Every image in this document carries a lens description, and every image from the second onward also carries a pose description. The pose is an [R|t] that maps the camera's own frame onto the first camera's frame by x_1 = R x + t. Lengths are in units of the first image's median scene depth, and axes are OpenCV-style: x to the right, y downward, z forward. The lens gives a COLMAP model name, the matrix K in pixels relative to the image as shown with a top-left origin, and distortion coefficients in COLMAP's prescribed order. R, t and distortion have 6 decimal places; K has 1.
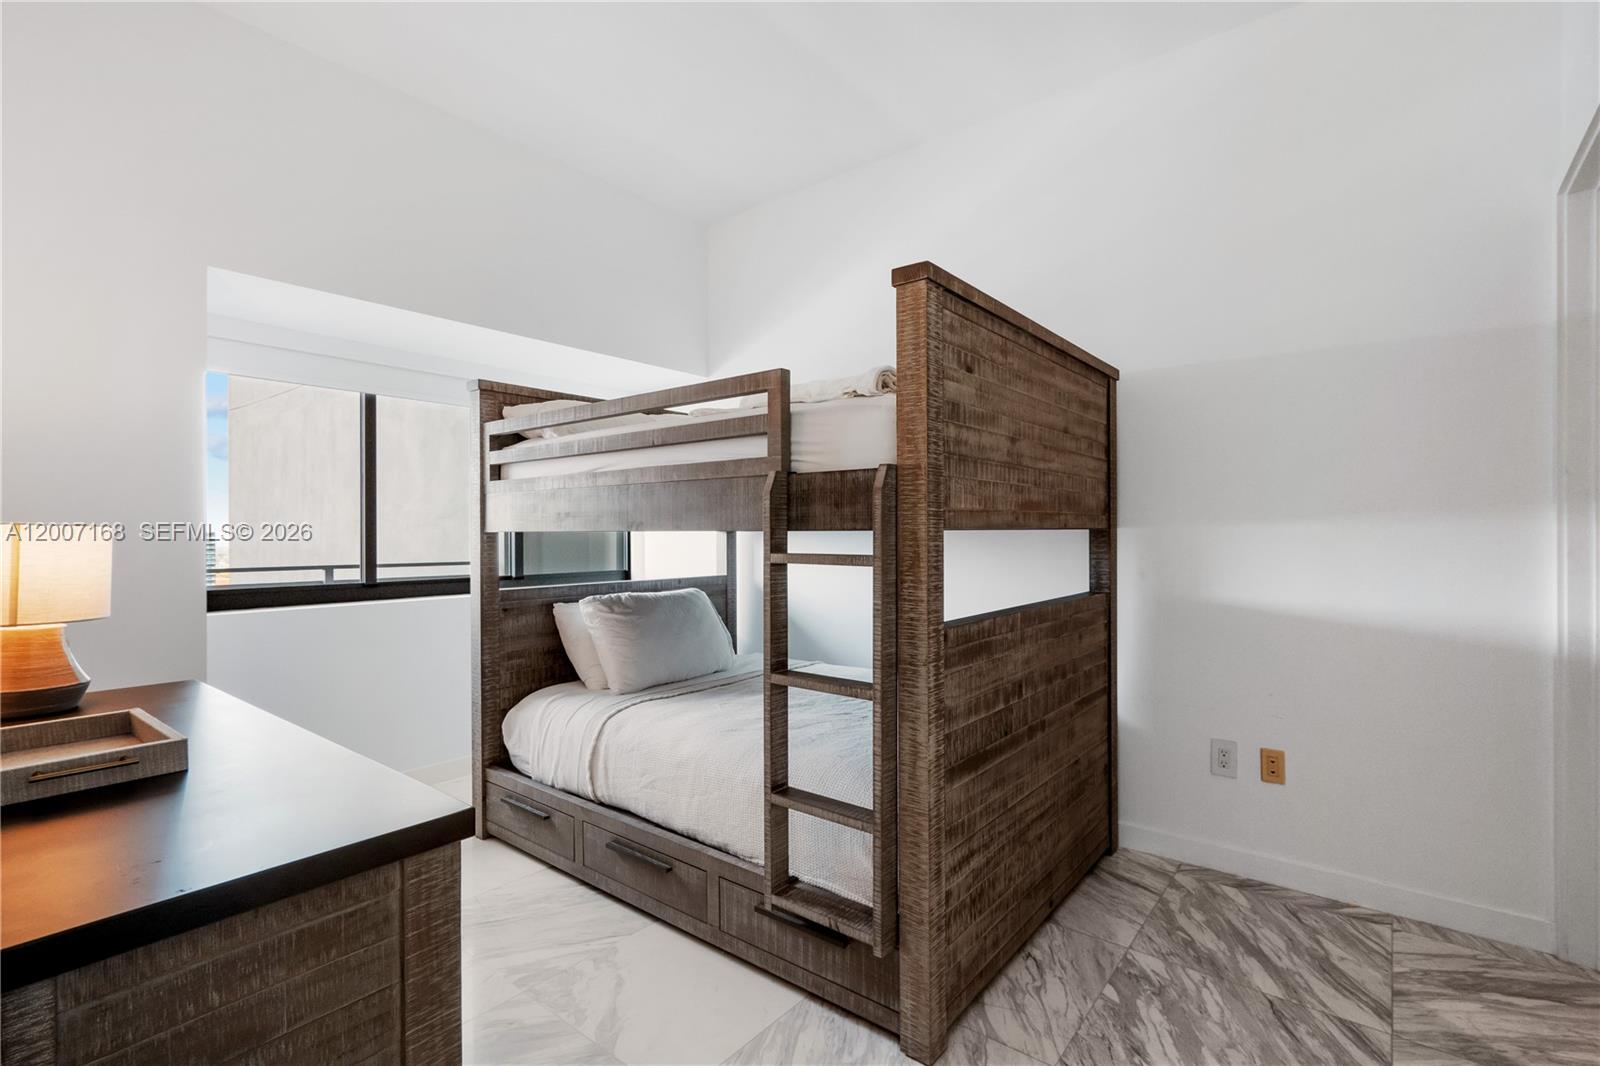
lens RADIAL K [[746.3, 0, 803.0], [0, 746.3, 540.4], [0, 0, 1]] dist [-0.002354, 0.000780]
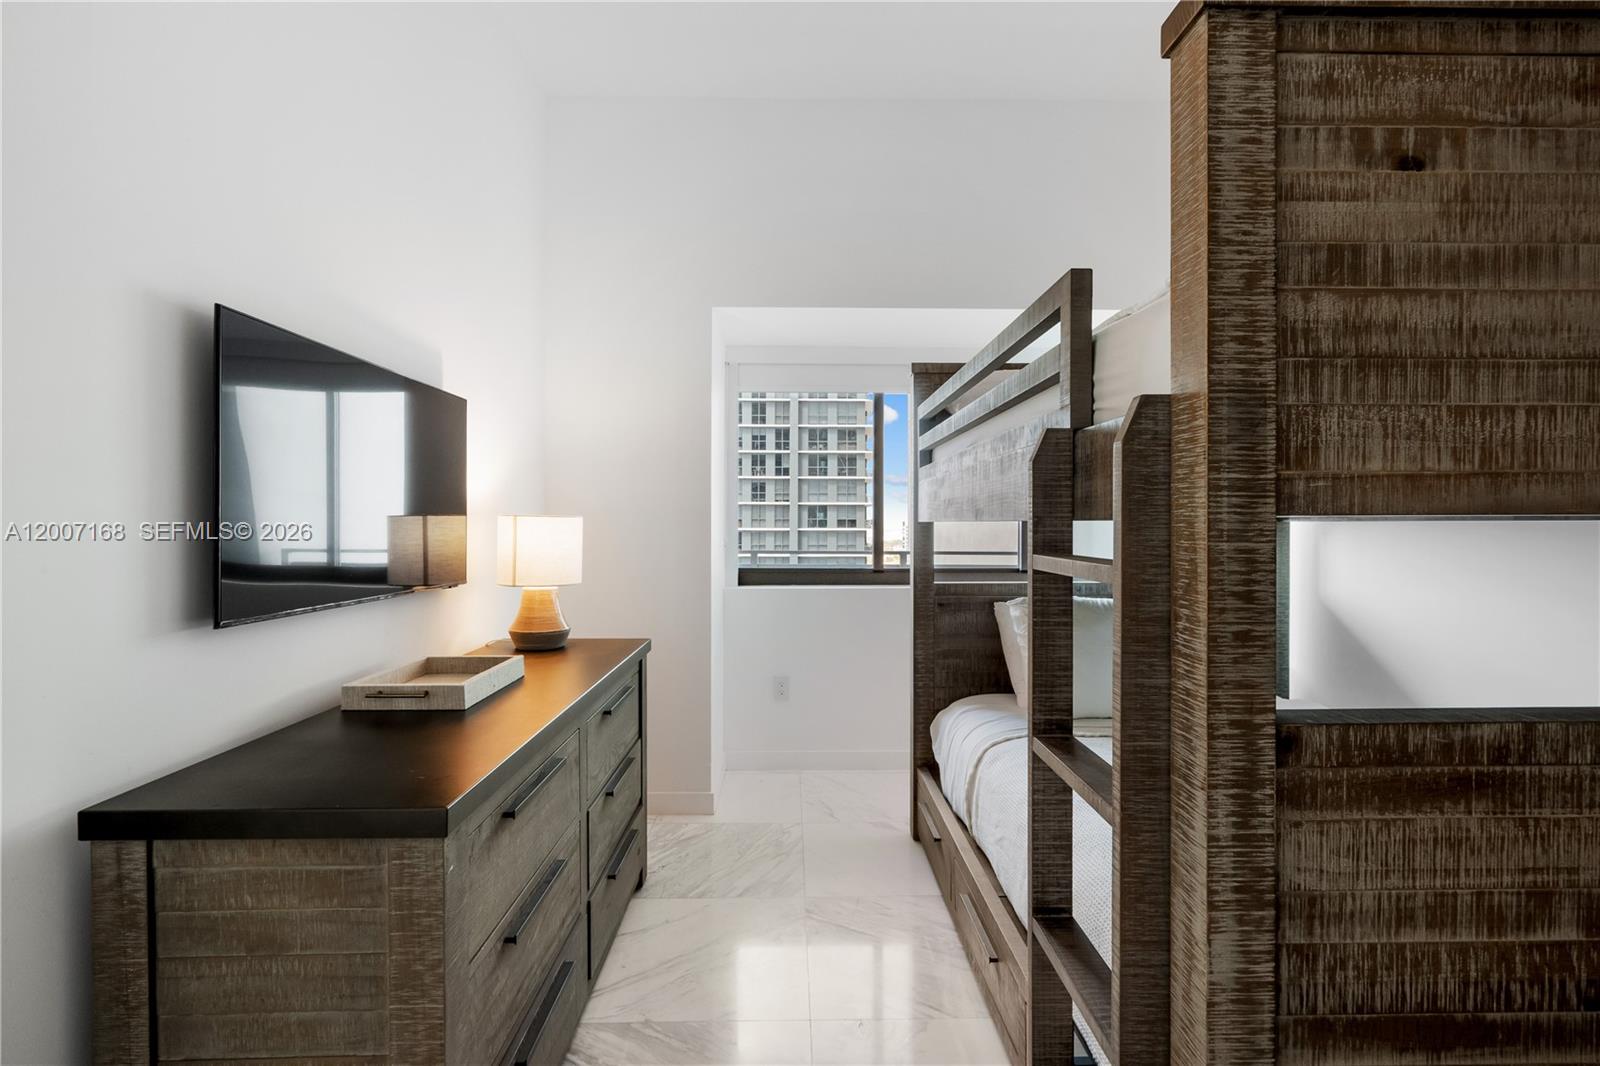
lens RADIAL K [[743.8, 0, 800.0], [0, 743.8, 533.0], [0, 0, 1]] dist [-0.001601, -0.000419]
pose [[0.634186, 0.012327, -0.773082, 0.345600], [-0.009219, 0.999922, 0.008381, -0.005332], [0.773126, 0.001812, 0.634250, 0.438324]]
